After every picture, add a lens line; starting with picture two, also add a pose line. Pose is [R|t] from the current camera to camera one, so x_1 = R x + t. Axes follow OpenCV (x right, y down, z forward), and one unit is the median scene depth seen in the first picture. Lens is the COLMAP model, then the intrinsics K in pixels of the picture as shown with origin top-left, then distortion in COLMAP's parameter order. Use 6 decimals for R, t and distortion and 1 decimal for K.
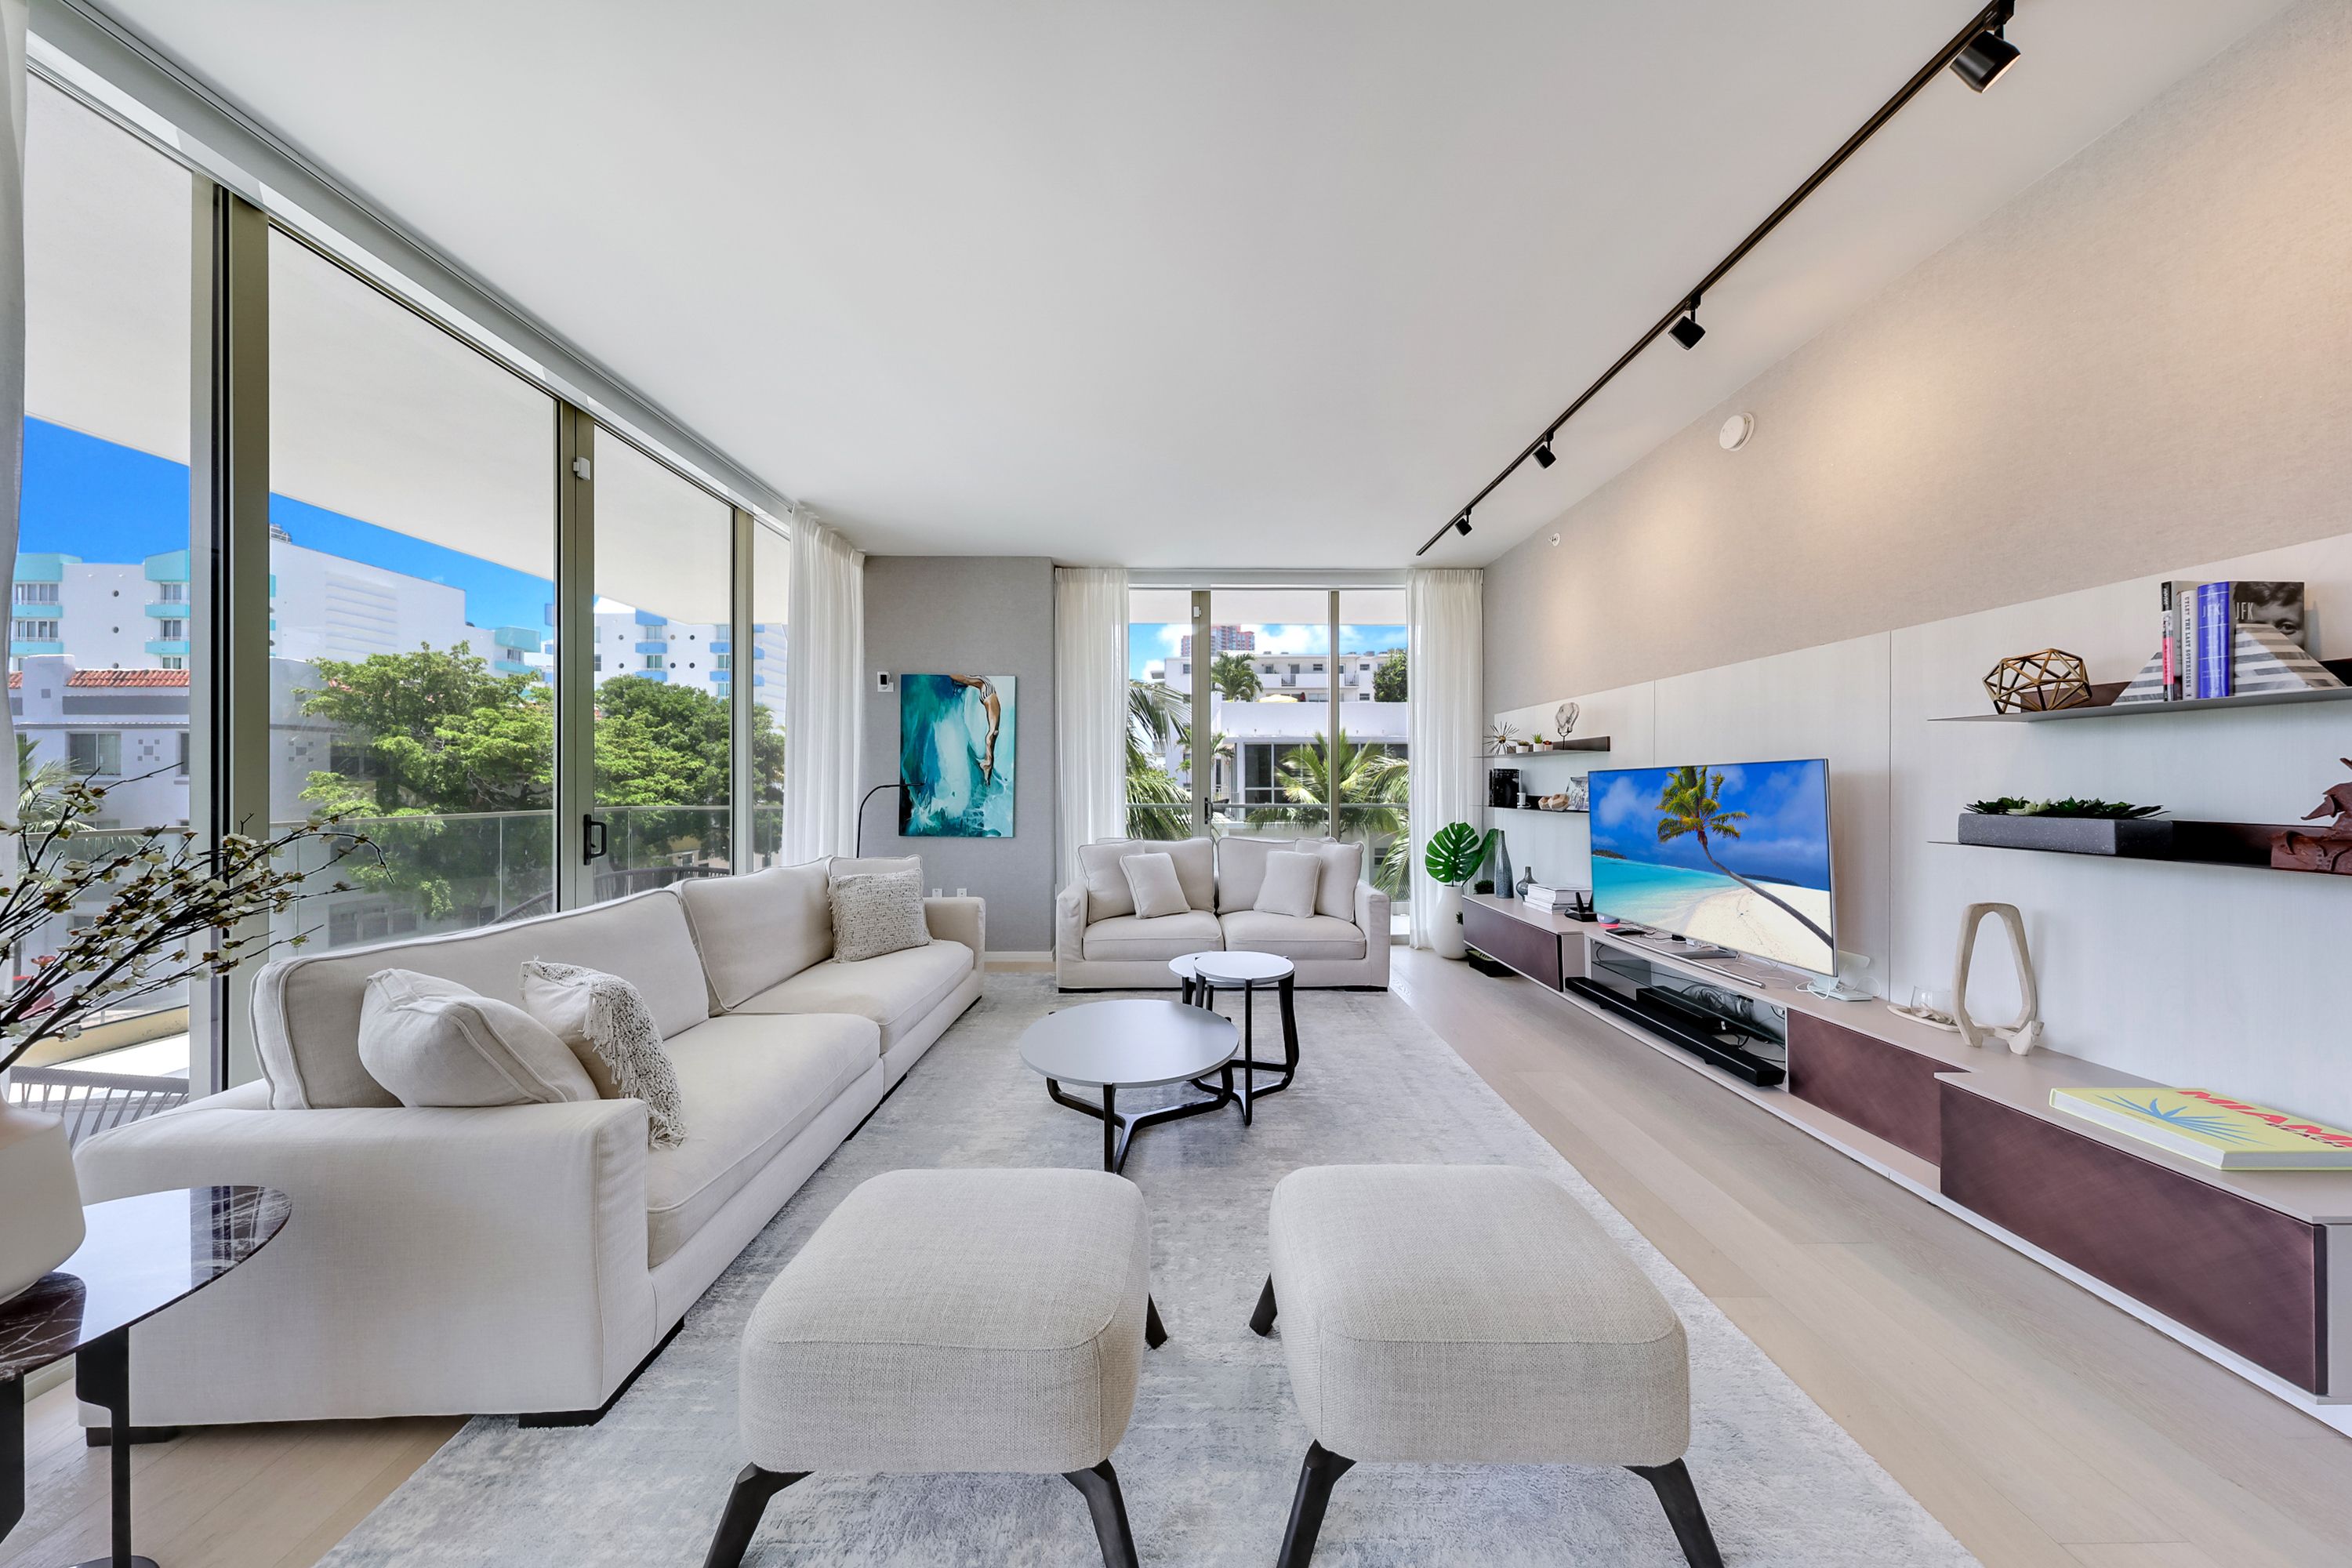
lens RADIAL K [[678.9, 0, 1181.0], [0, 678.9, 779.7], [0, 0, 1]] dist [-0.003520, 0.000033]
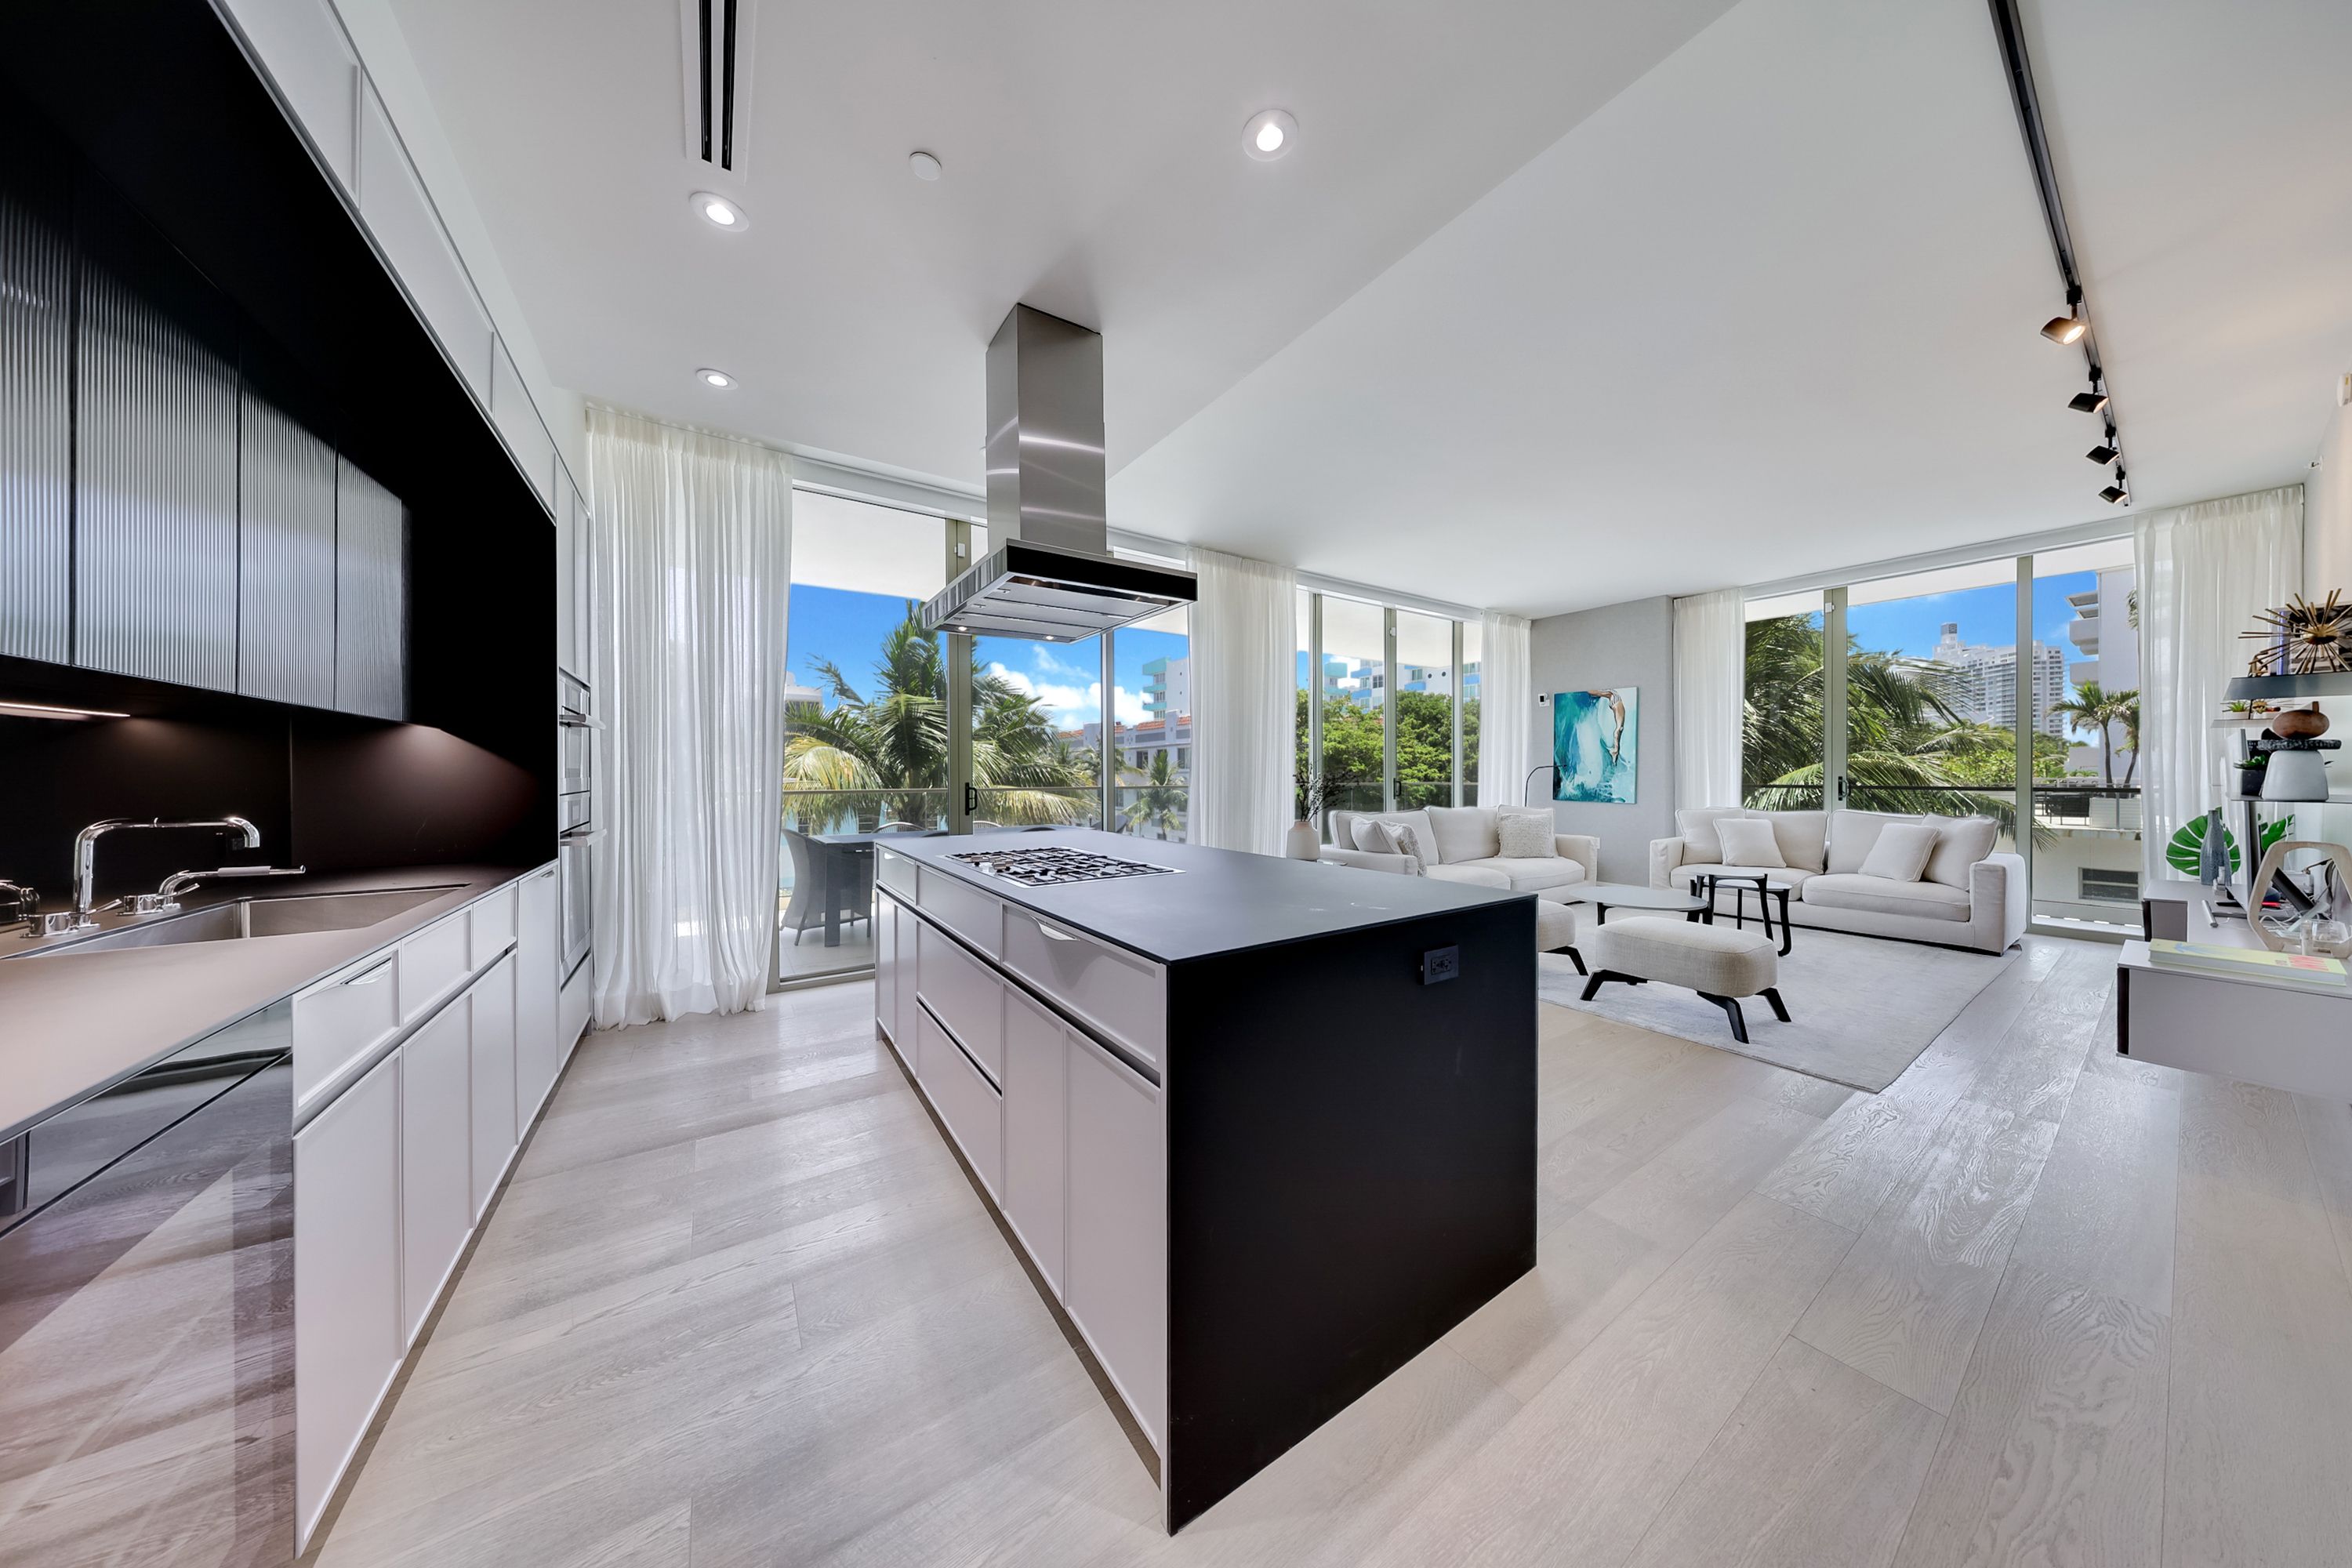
lens RADIAL K [[678.9, 0, 1181.0], [0, 678.9, 779.7], [0, 0, 1]] dist [-0.003520, 0.000033]
pose [[0.544034, 0.006957, -0.839035, 0.410346], [0.004787, 0.999924, 0.011395, 0.016152], [0.839050, -0.010215, 0.543959, -0.533784]]
